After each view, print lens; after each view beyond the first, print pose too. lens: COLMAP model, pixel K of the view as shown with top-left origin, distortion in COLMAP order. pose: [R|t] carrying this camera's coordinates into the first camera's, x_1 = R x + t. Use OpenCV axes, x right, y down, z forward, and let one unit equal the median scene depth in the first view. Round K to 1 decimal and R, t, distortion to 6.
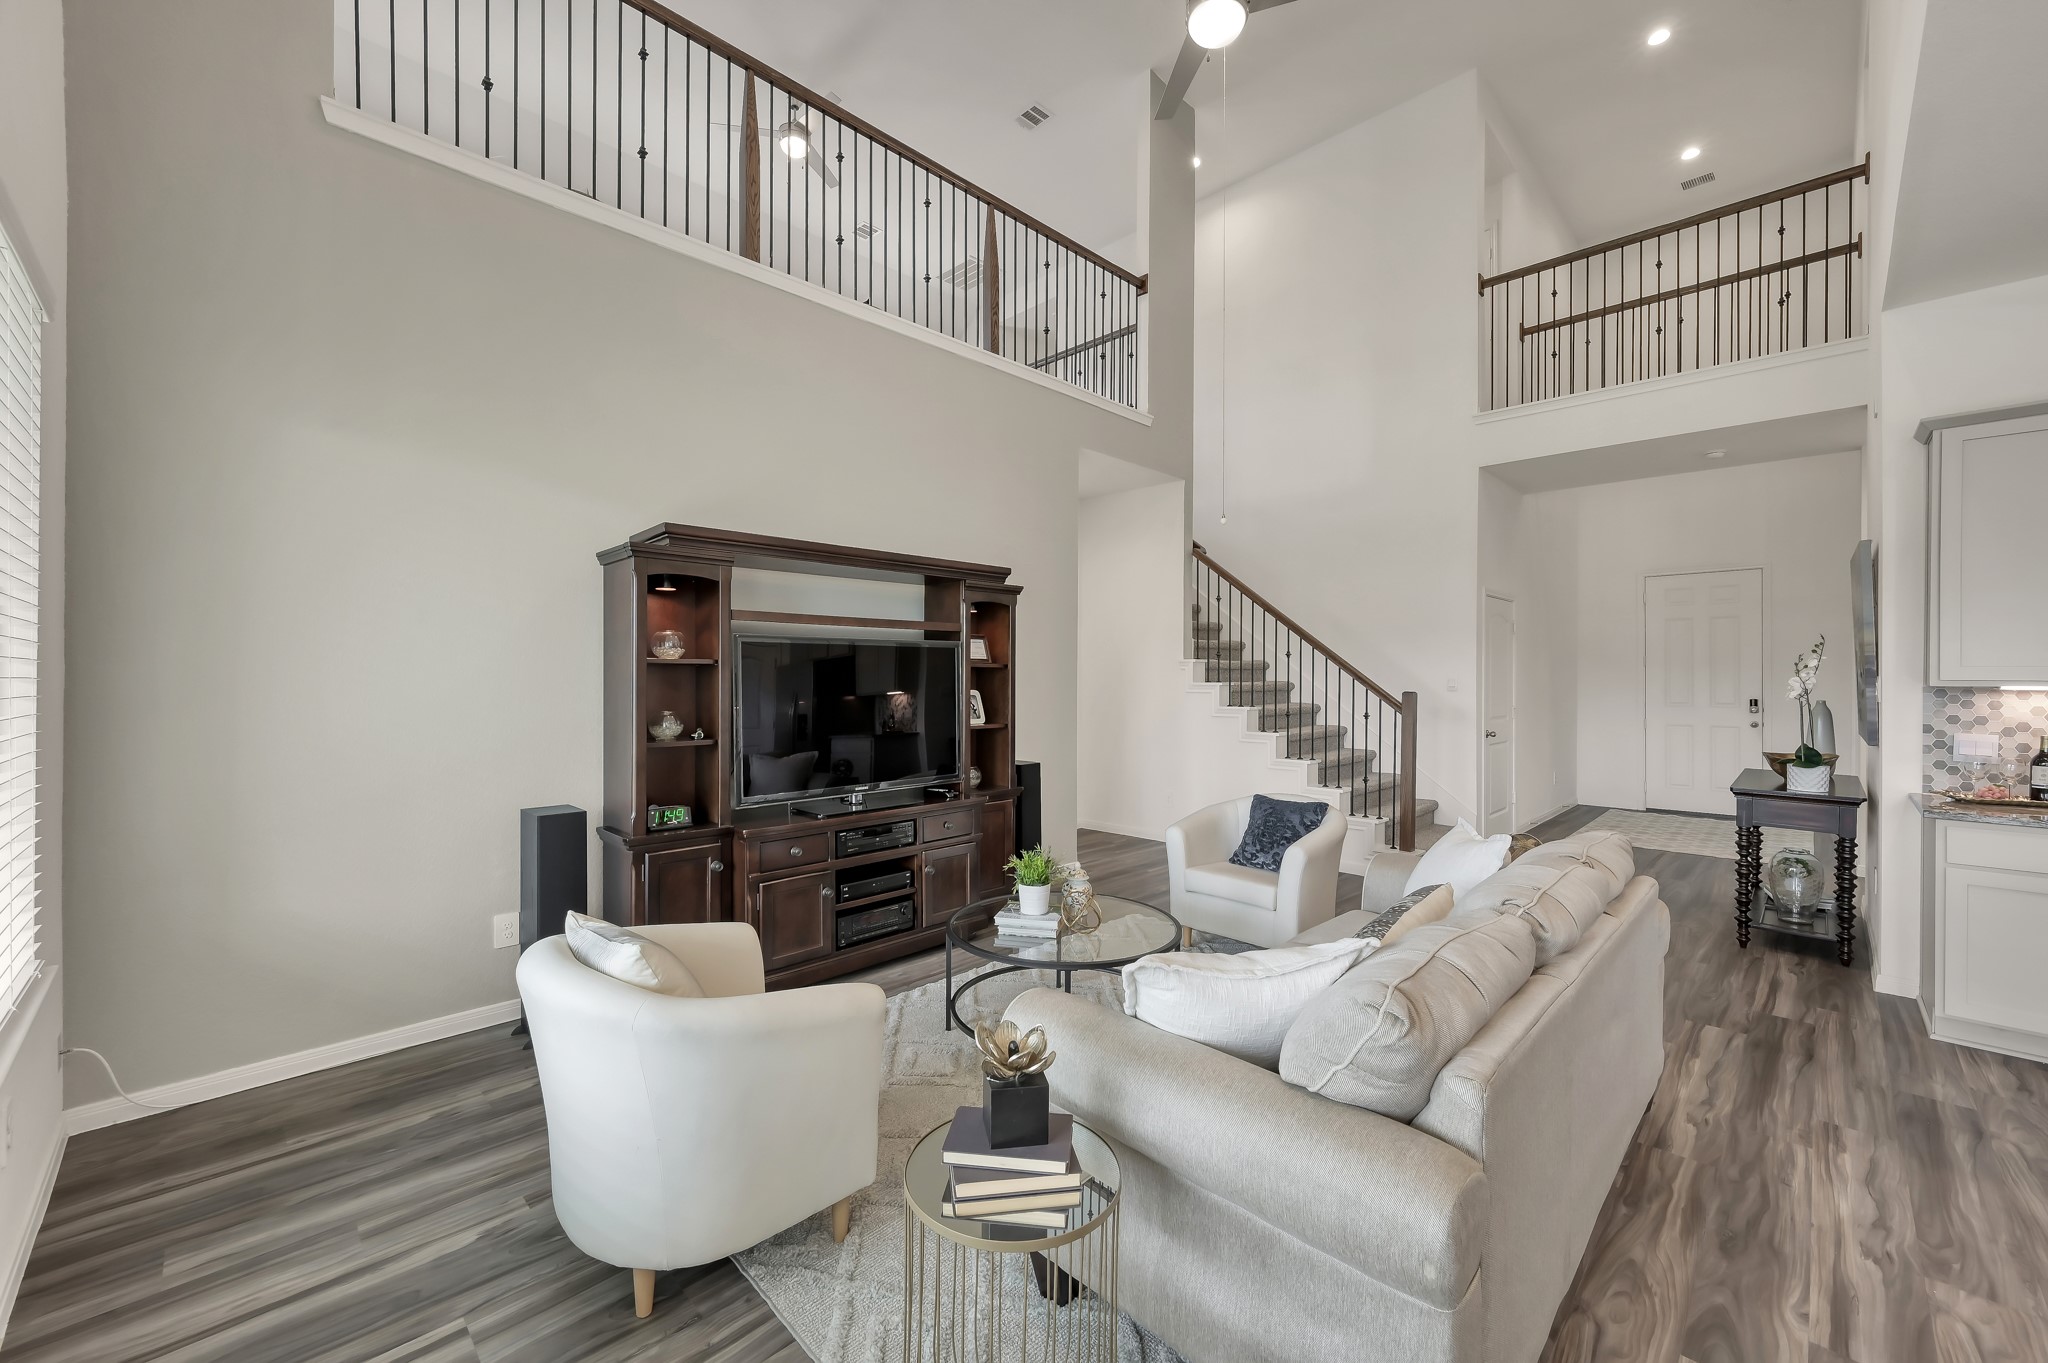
lens RADIAL K [[804.5, 0, 1024.3], [0, 804.5, 679.0], [0, 0, 1]] dist [-0.000919, 0.000491]
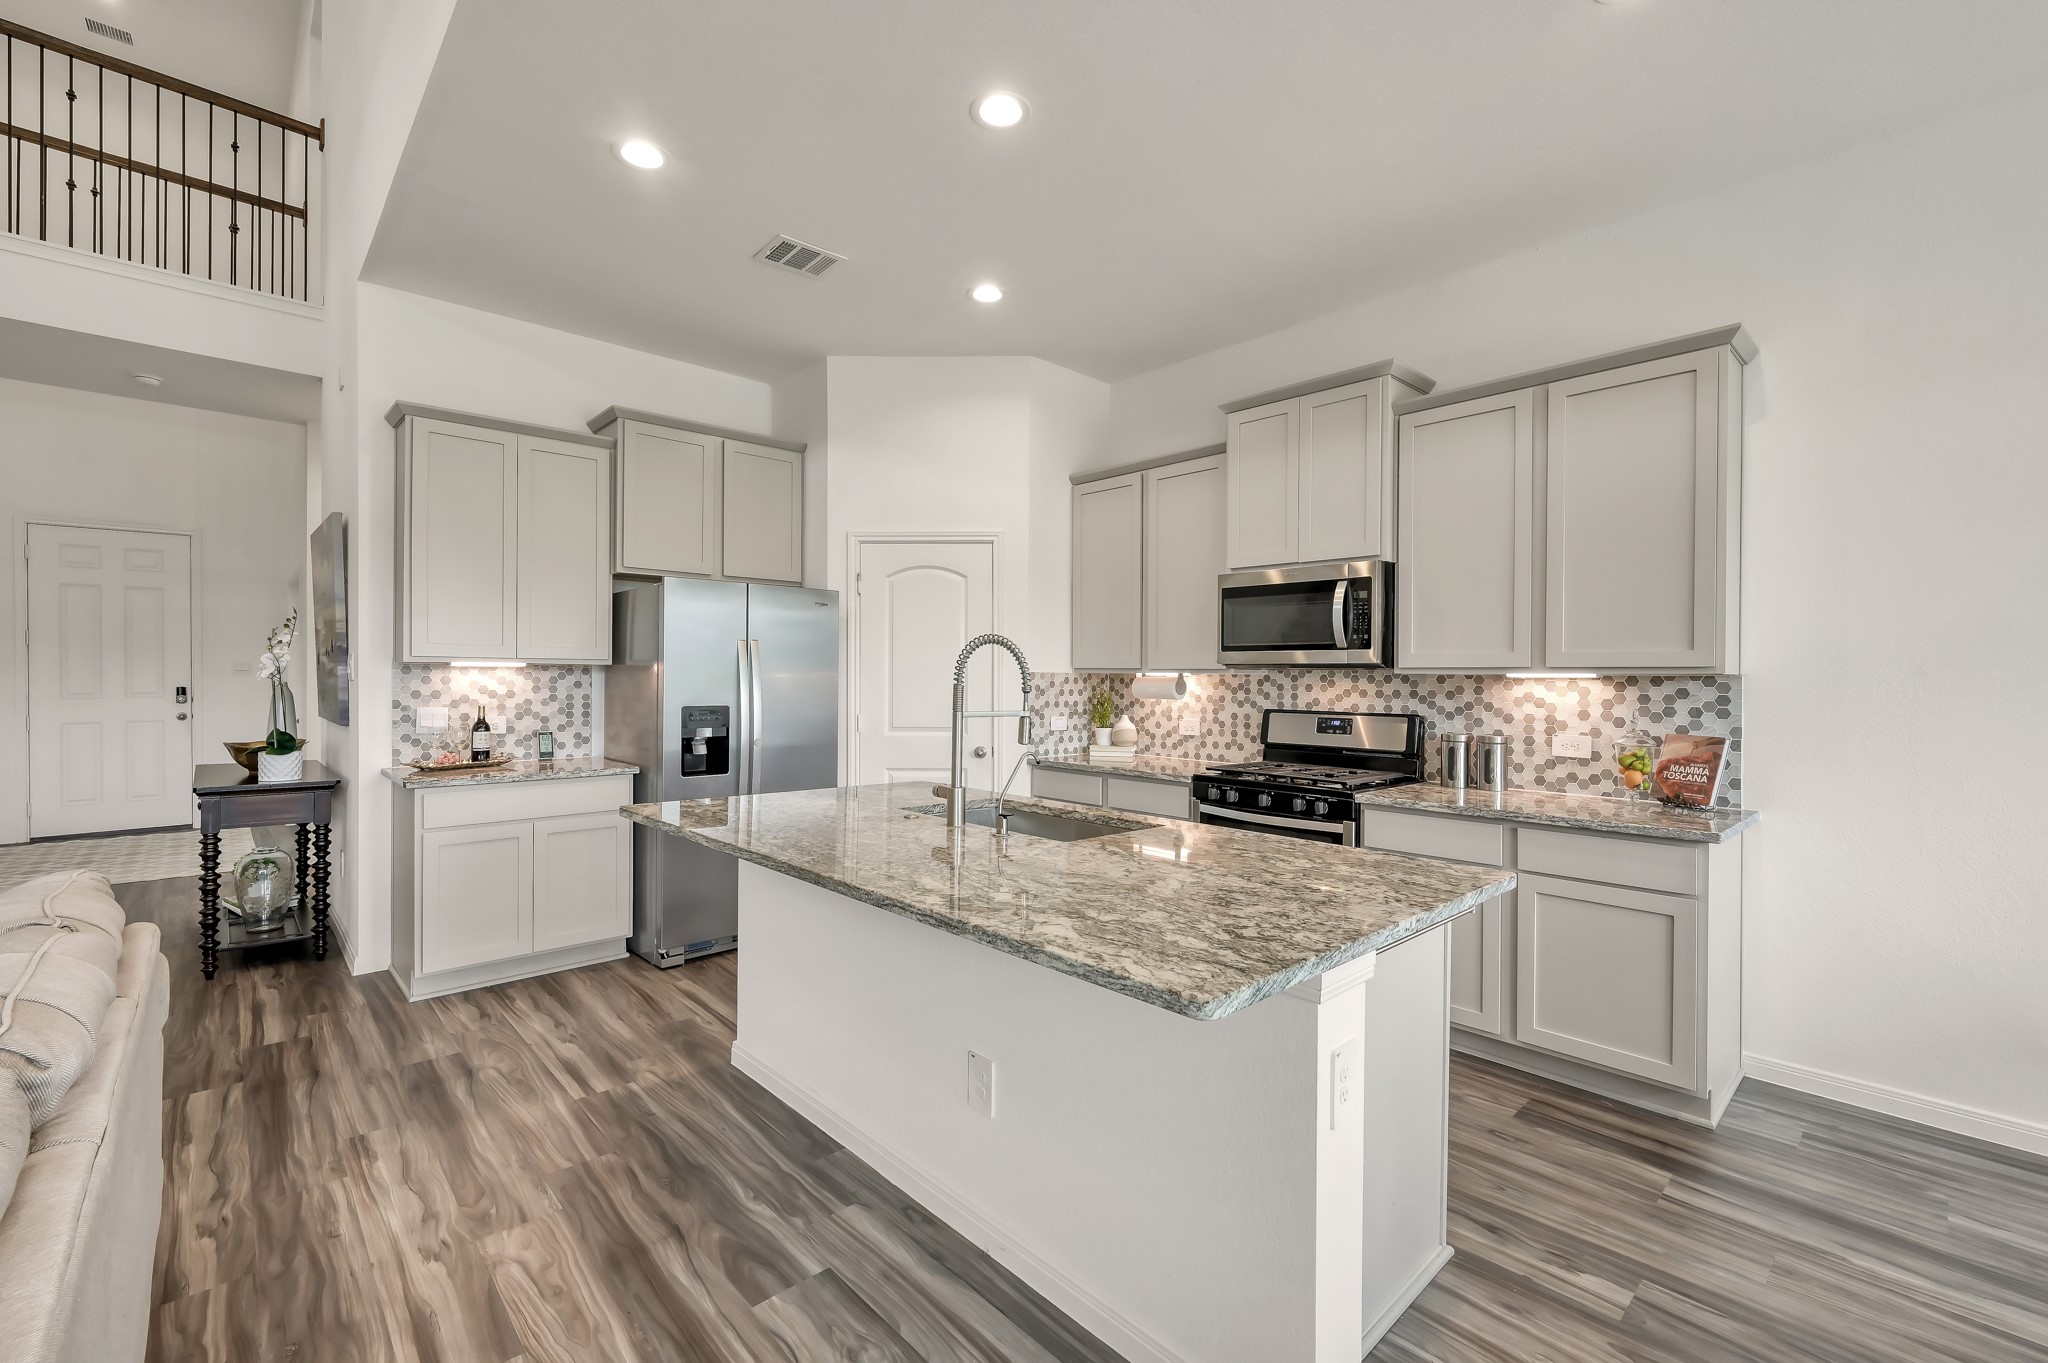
lens RADIAL K [[867.2, 0, 1024.2], [0, 867.2, 678.7], [0, 0, 1]] dist [-0.001549, 0.000017]
pose [[0.036612, -0.005388, 0.999315, 0.042267], [-0.001562, 0.999984, 0.005449, 0.022067], [-0.999328, -0.001761, 0.036602, 0.156104]]
